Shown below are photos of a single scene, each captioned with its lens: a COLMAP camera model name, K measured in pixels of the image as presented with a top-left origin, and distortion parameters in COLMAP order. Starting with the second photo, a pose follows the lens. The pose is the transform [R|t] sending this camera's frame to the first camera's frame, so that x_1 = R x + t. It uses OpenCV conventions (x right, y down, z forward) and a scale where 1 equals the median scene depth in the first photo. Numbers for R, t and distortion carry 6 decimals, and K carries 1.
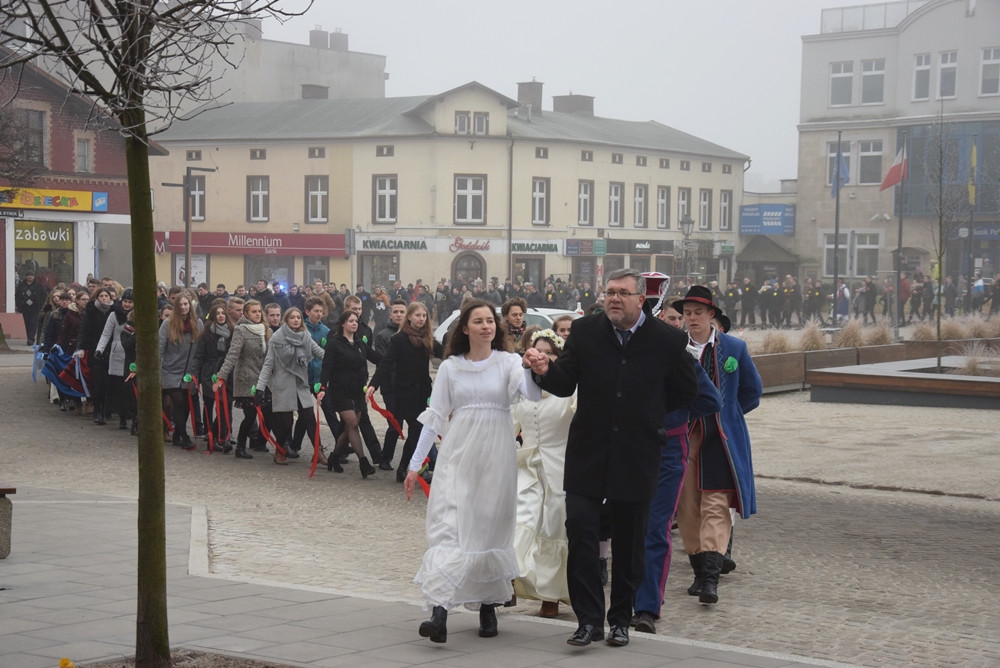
lens RADIAL K [[1643.8, 0, 509.7], [0, 1643.8, 339.2], [0, 0, 1]] dist [0.221146, 0.827592]
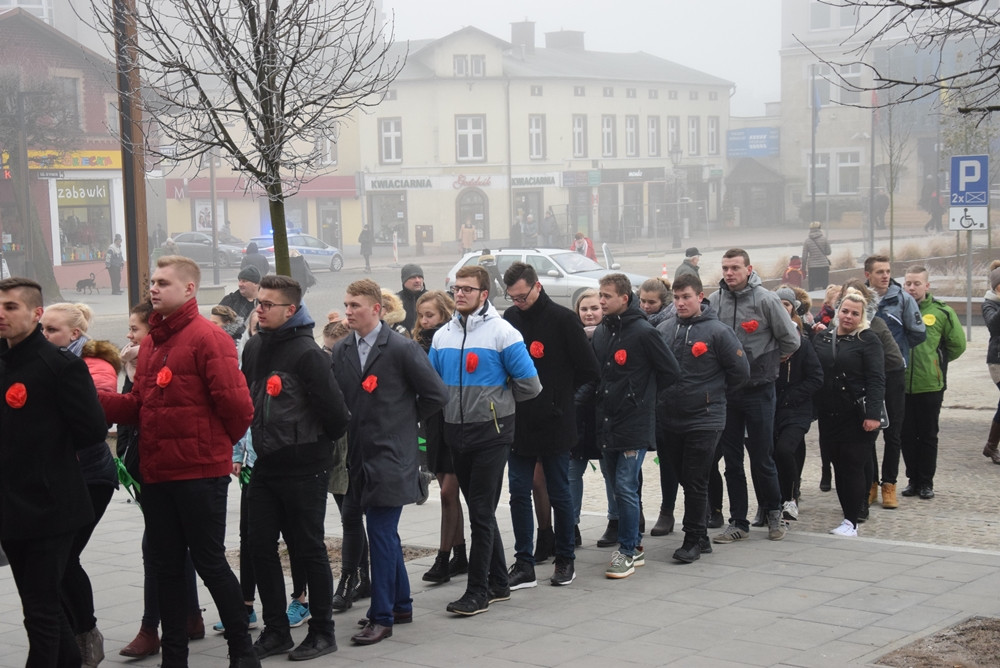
lens RADIAL K [[1902.7, 0, 500.0], [0, 1902.7, 334.0], [0, 0, 1]] dist [0.404918, 0.362706]
pose [[0.999187, -0.040255, -0.002006, -0.007680], [0.040303, 0.997497, 0.058096, -0.029646], [-0.000338, -0.058130, 0.998309, -0.234372]]
